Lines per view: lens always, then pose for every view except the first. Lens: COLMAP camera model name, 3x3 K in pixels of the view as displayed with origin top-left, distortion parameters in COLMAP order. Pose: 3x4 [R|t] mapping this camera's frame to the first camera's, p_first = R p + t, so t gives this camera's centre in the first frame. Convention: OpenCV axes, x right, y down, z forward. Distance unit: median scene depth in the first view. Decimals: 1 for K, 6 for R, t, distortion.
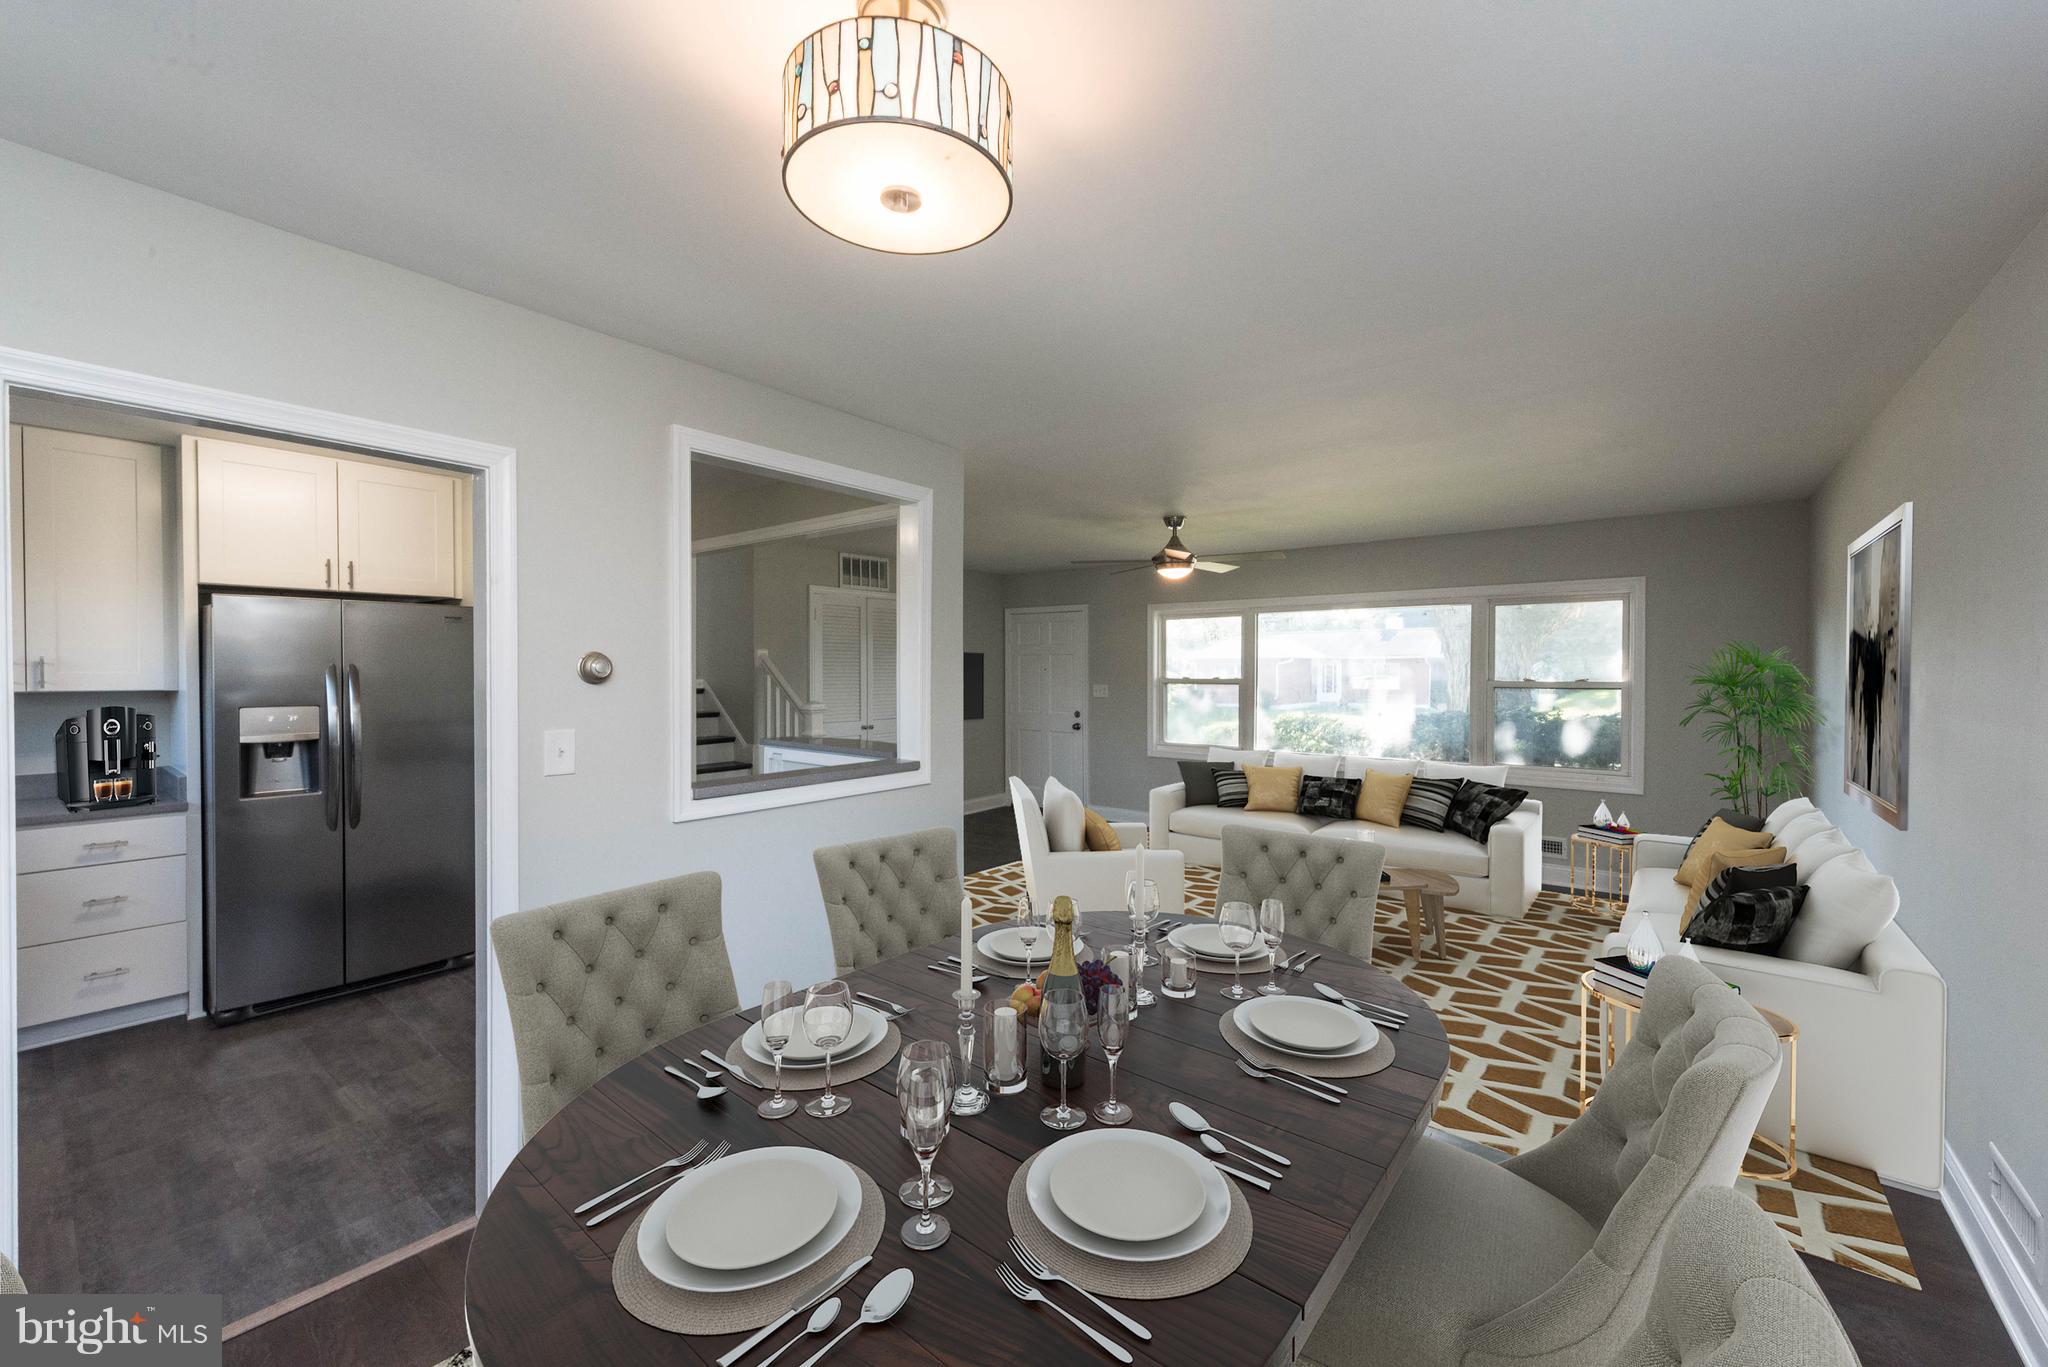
lens RADIAL K [[805.7, 0, 1027.1], [0, 805.7, 680.4], [0, 0, 1]] dist [0.009391, -0.001128]
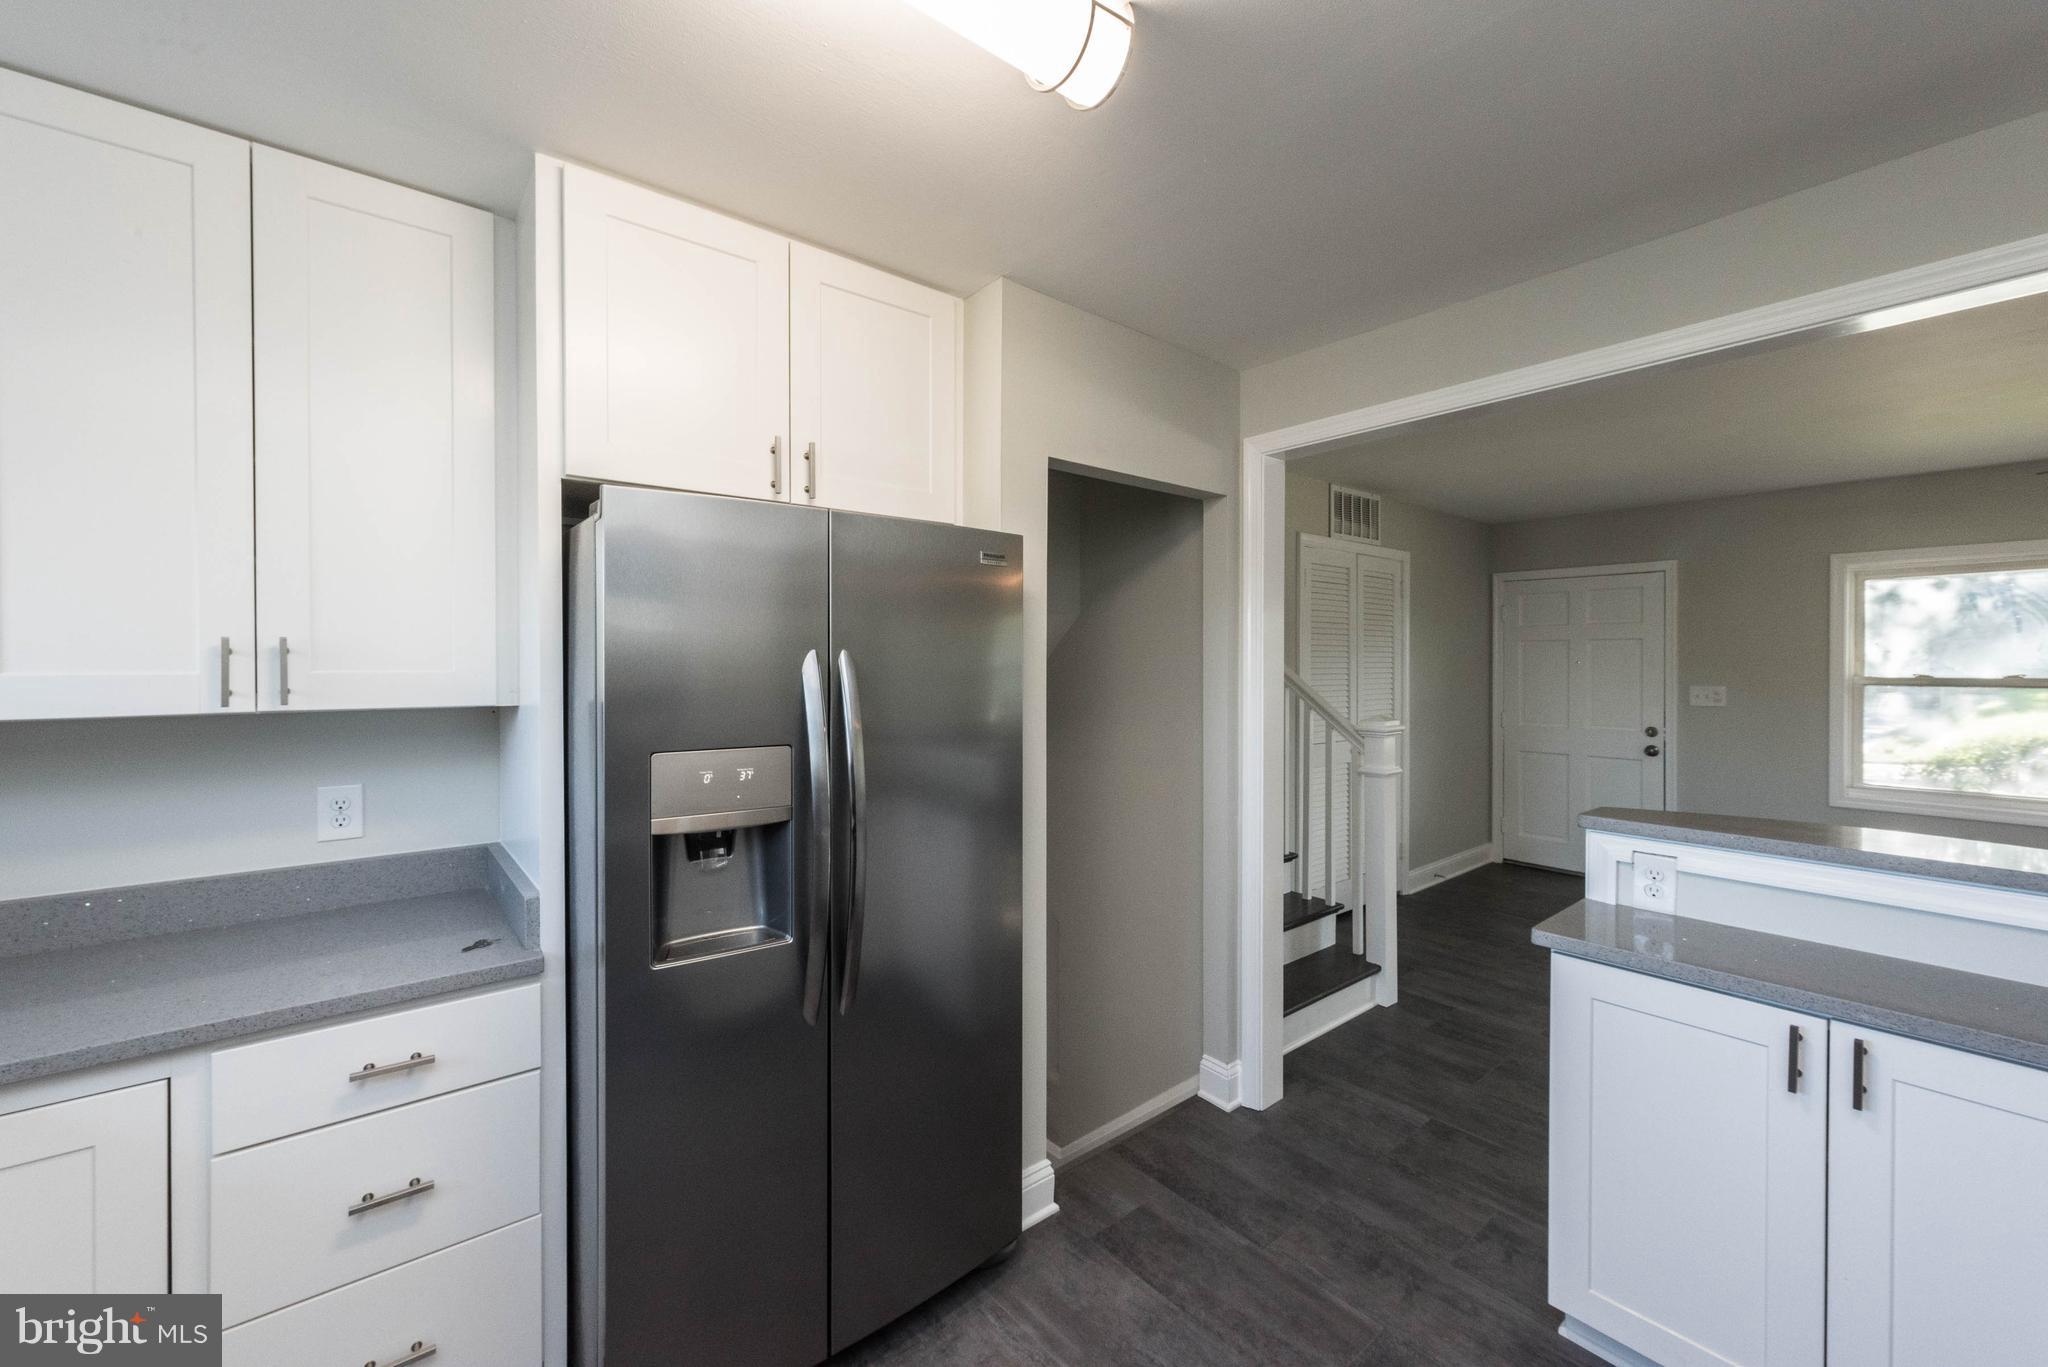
lens RADIAL K [[805.7, 0, 1032.2], [0, 805.7, 667.9], [0, 0, 1]] dist [0.009391, -0.001128]
pose [[0.983561, -0.000091, -0.180578, -0.632509], [-0.001246, 0.999973, -0.007288, -0.007647], [0.180574, 0.007393, 0.983534, 0.559855]]
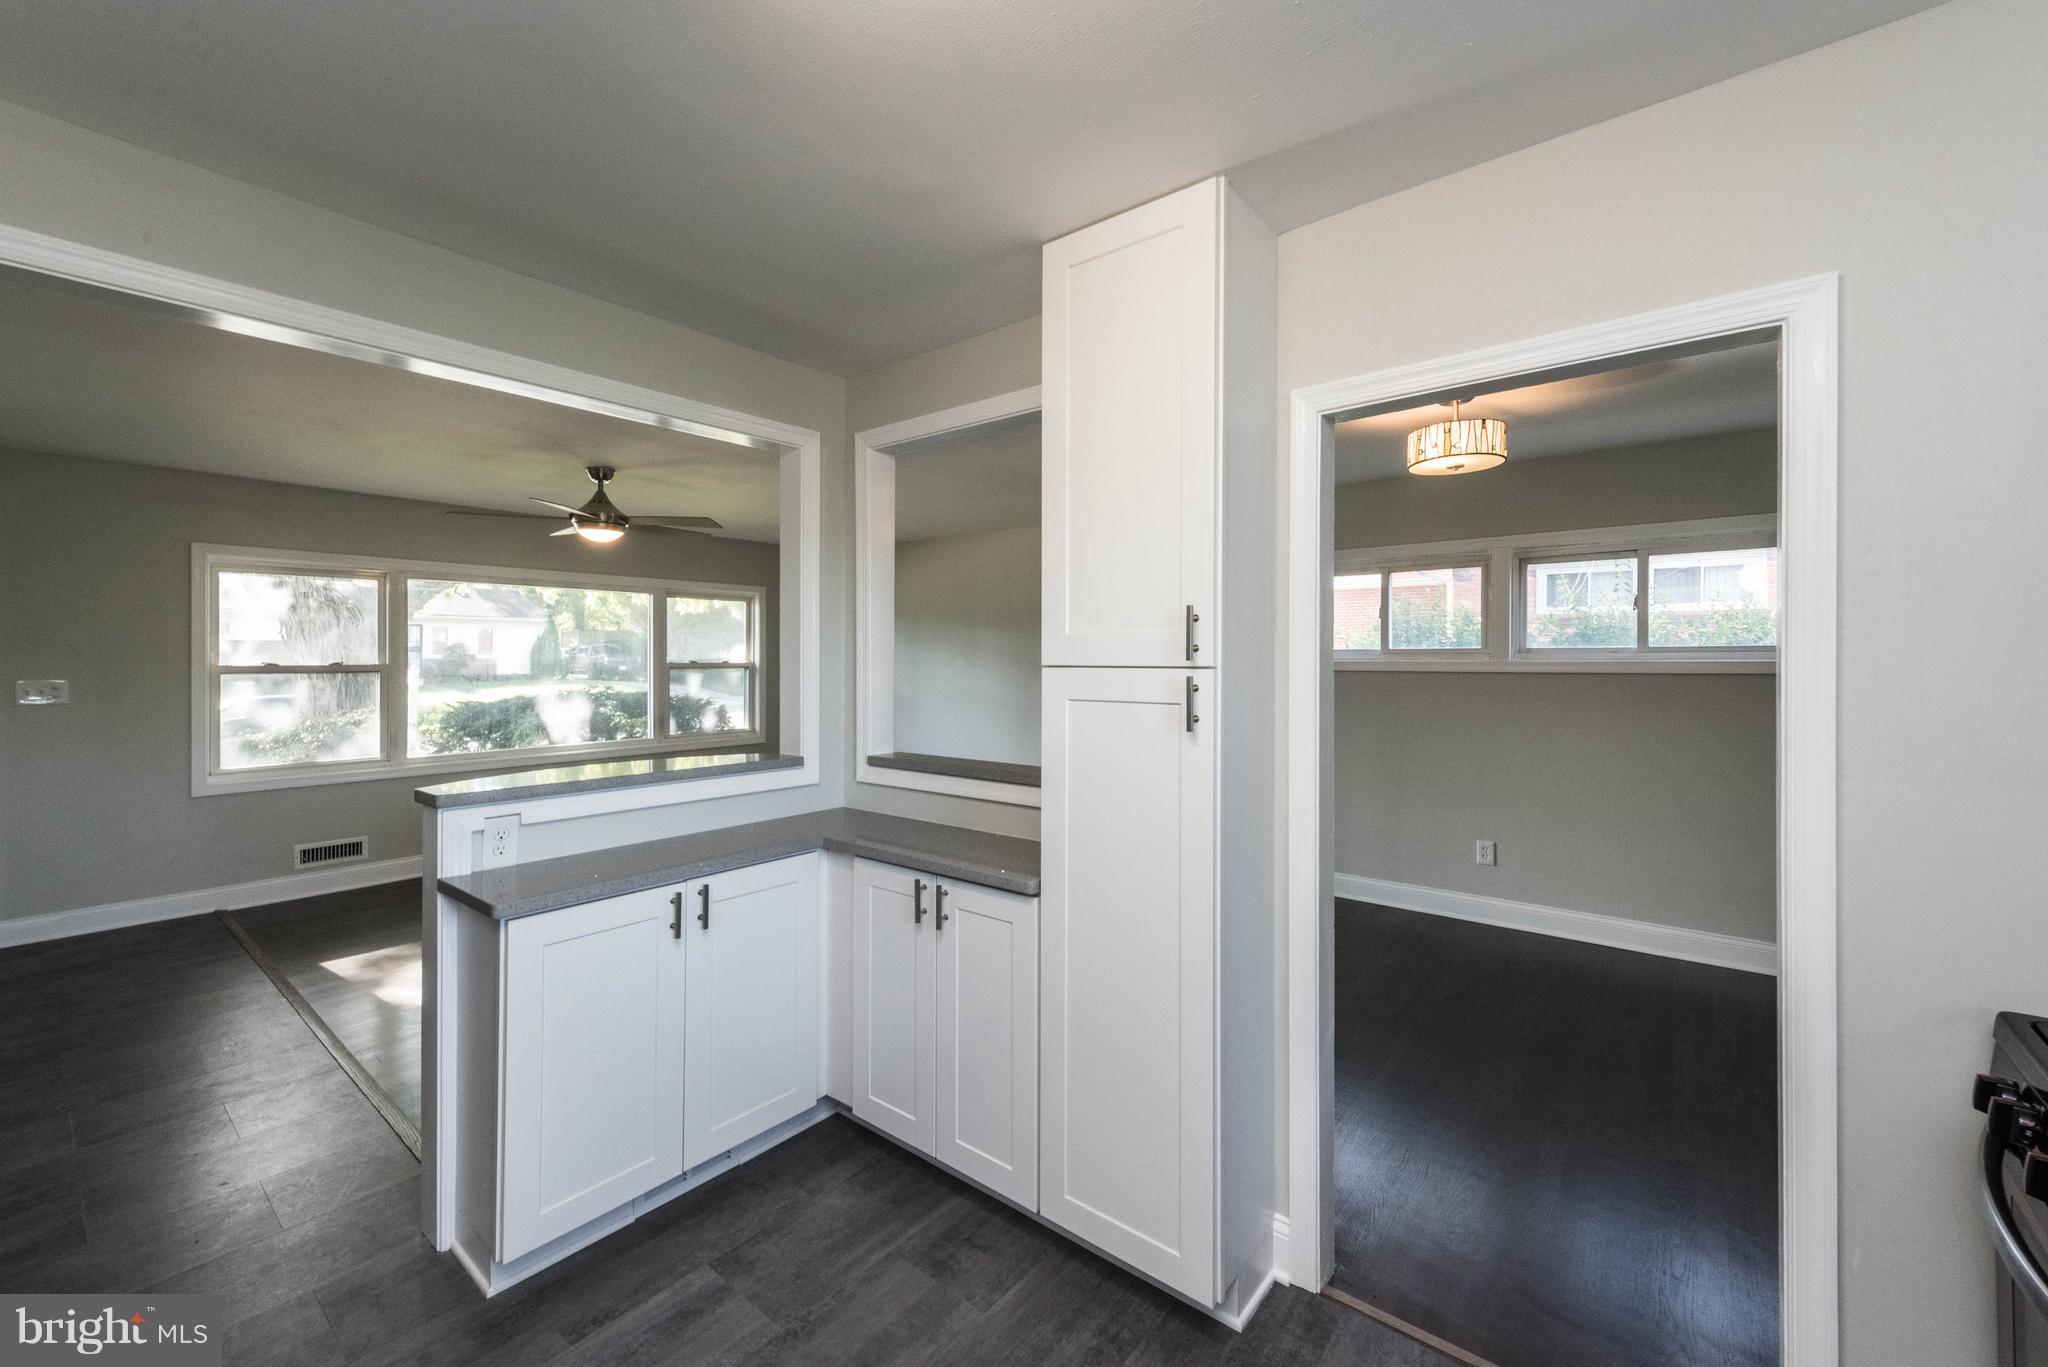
lens RADIAL K [[805.7, 0, 1025.6], [0, 805.7, 668.9], [0, 0, 1]] dist [0.009391, -0.001128]
pose [[-0.010061, -0.017363, 0.999799, -0.939659], [0.014441, 0.999742, 0.017508, -0.003216], [-0.999845, 0.014614, -0.009808, 0.787445]]
